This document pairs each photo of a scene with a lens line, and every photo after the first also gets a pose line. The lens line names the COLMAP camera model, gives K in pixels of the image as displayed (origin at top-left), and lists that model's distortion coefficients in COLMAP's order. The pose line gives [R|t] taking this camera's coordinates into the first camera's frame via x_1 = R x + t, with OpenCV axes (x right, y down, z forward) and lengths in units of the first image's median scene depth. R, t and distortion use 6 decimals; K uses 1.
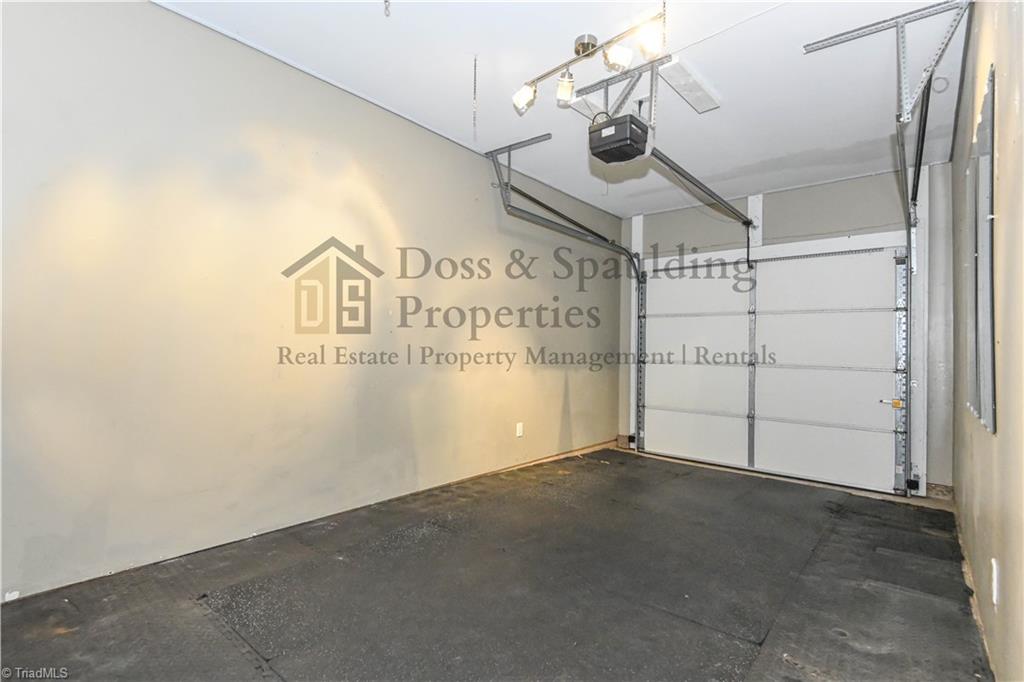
lens RADIAL K [[491.9, 0, 511.3], [0, 491.9, 342.9], [0, 0, 1]] dist [0.012364, -0.006292]
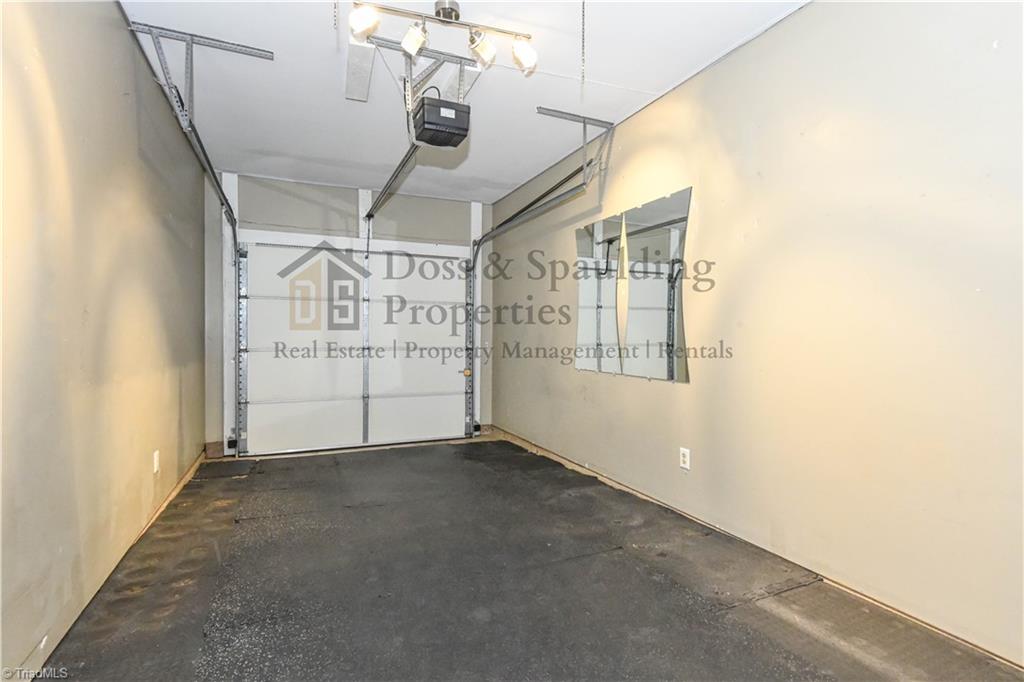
lens RADIAL K [[491.9, 0, 502.5], [0, 491.9, 324.5], [0, 0, 1]] dist [0.012364, -0.006292]
pose [[0.449949, 0.002068, 0.893052, -0.408803], [-0.000233, 0.999998, -0.002199, -0.004807], [-0.893054, 0.000781, 0.449949, 0.314278]]
